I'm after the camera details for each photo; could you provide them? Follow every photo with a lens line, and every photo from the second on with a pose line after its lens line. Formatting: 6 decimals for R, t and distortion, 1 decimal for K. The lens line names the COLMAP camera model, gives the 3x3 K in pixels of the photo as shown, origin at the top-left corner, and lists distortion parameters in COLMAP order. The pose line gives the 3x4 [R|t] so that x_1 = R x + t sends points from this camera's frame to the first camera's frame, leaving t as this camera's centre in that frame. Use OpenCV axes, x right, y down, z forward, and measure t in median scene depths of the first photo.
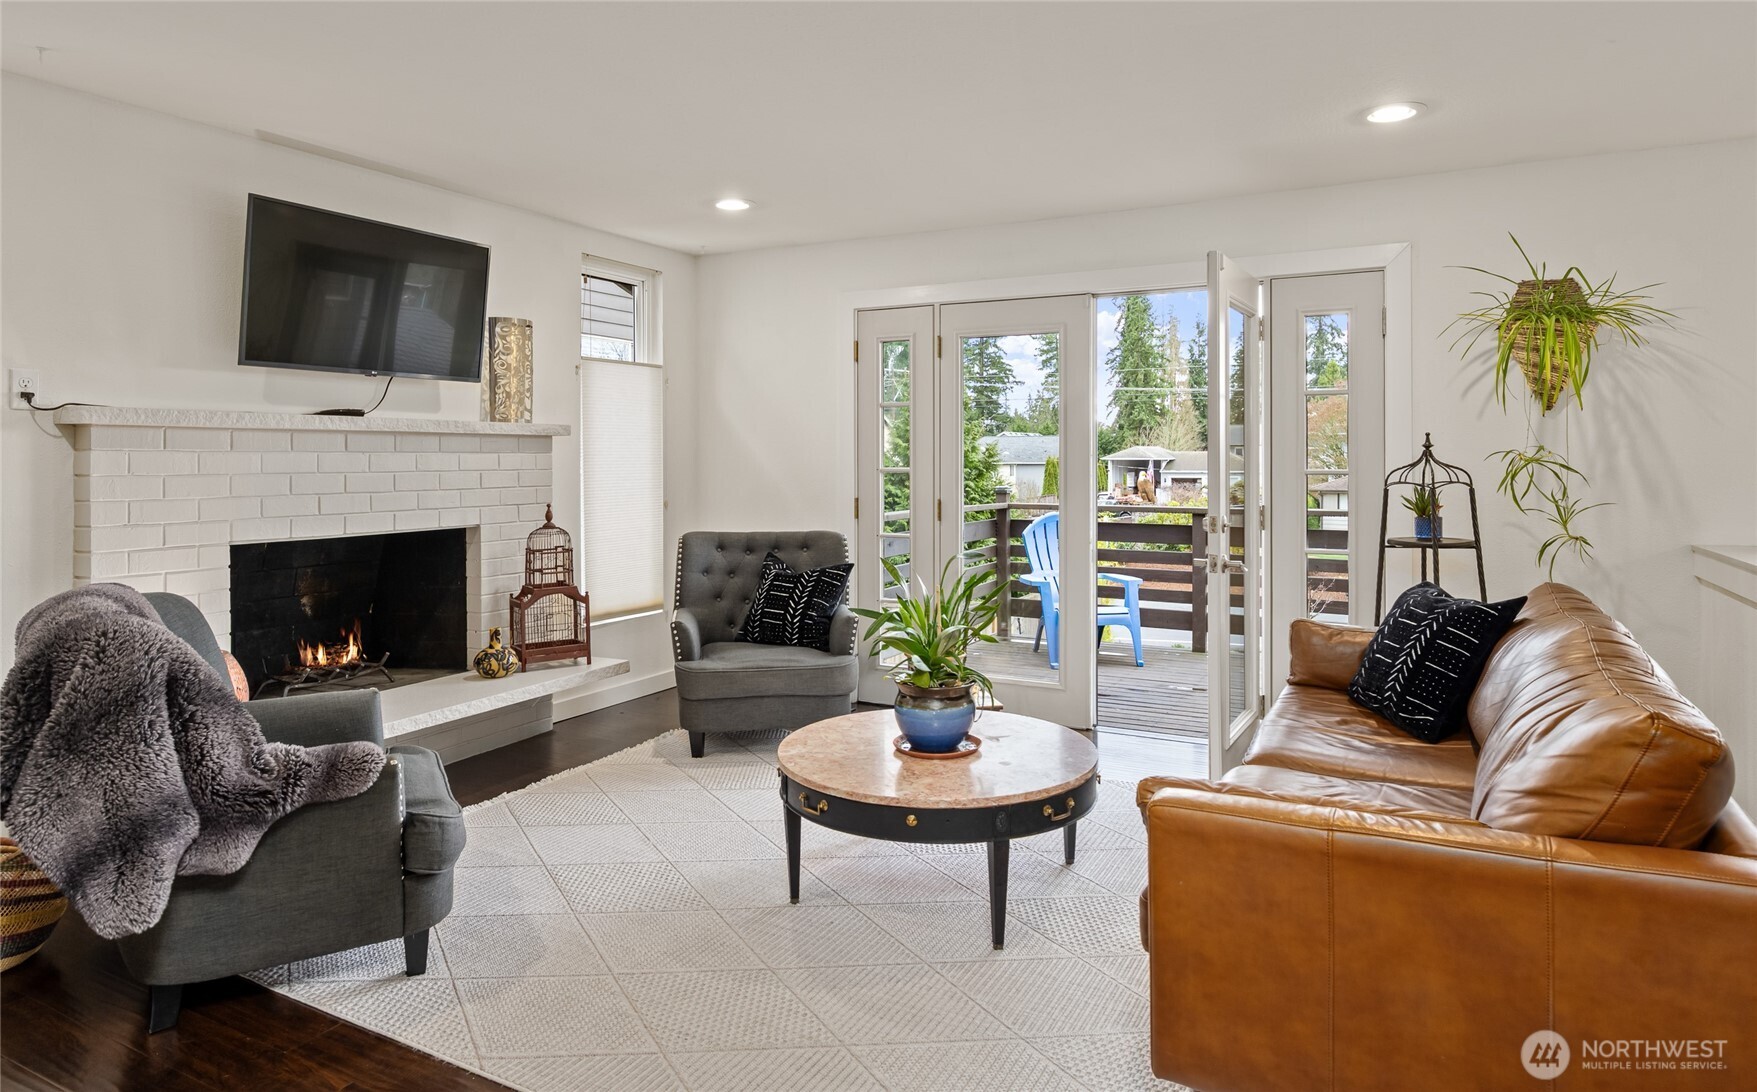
lens RADIAL K [[1035.1, 0, 940.4], [0, 1035.1, 411.2], [0, 0, 1]] dist [0.004062, 0.001255]
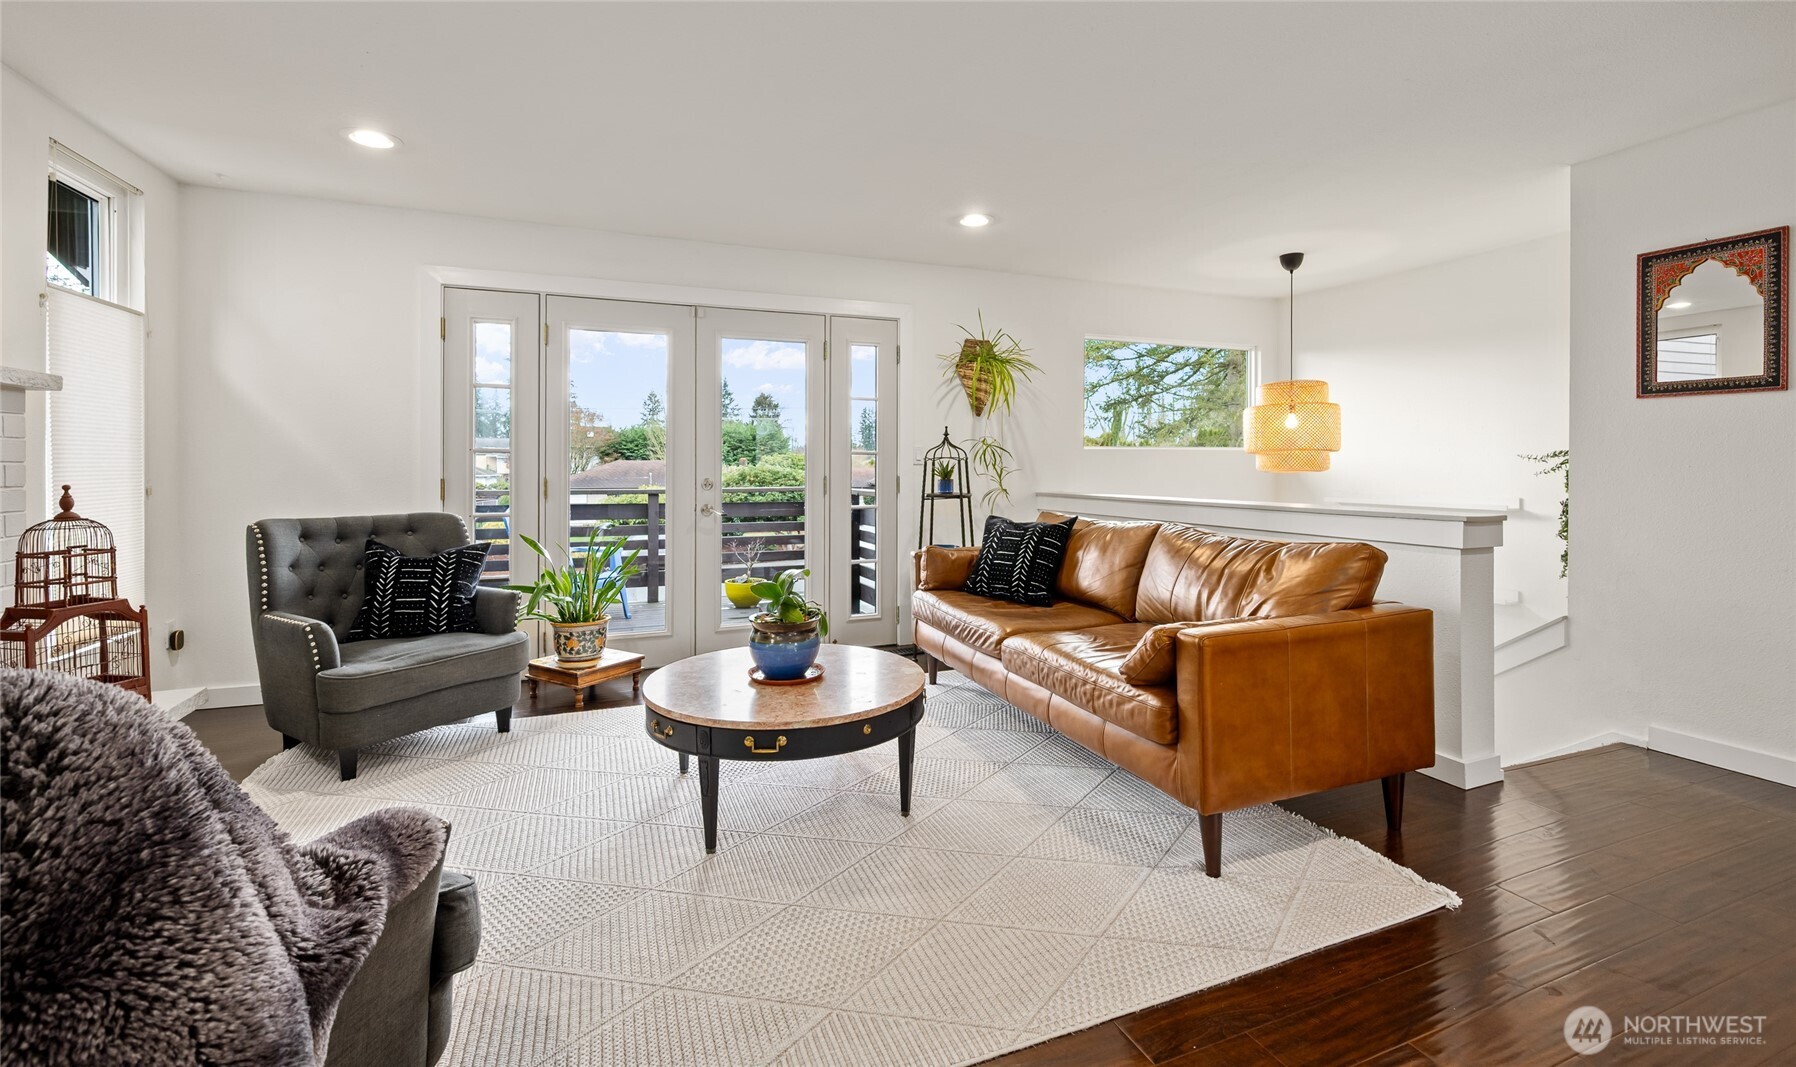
lens RADIAL K [[750.7, 0, 890.8], [0, 750.7, 454.4], [0, 0, 1]] dist [-0.037224, 0.013192]
pose [[0.655559, 0.012552, 0.755040, -0.329080], [-0.032496, 0.999405, 0.011601, 0.038663], [-0.754445, -0.032141, 0.655576, 0.226601]]
